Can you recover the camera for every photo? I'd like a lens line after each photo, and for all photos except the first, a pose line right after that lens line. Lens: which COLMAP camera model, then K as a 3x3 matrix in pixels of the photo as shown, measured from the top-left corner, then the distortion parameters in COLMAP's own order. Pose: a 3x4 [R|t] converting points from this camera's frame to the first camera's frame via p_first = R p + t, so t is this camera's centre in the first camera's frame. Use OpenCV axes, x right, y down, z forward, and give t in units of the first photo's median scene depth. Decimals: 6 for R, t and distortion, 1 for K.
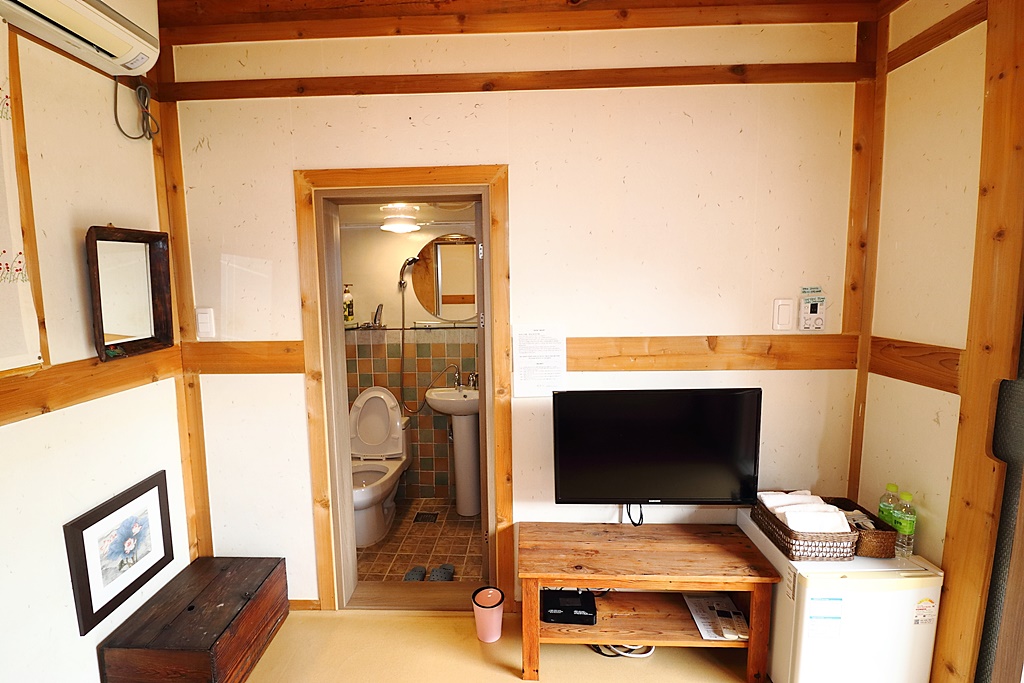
lens RADIAL K [[472.2, 0, 499.2], [0, 472.2, 331.9], [0, 0, 1]] dist [0.001236, -0.013998]
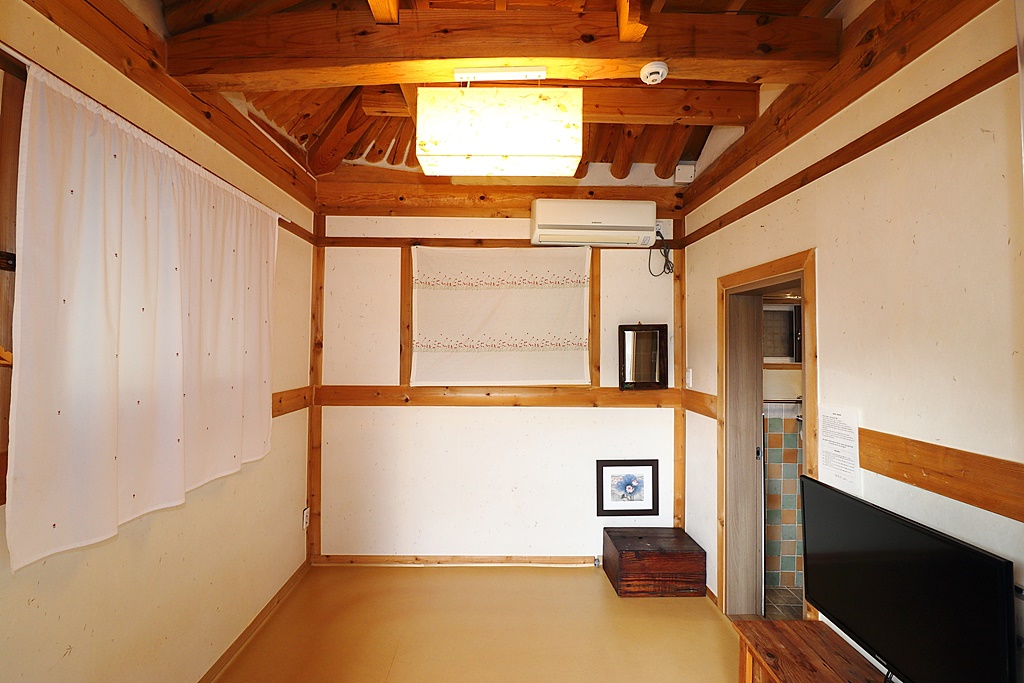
lens RADIAL K [[472.2, 0, 499.2], [0, 472.2, 331.9], [0, 0, 1]] dist [0.001236, -0.013998]
pose [[0.042469, -0.015200, -0.998982, 1.013355], [-0.118933, 0.992698, -0.020160, -0.069107], [0.991994, 0.119668, 0.040351, 0.295300]]
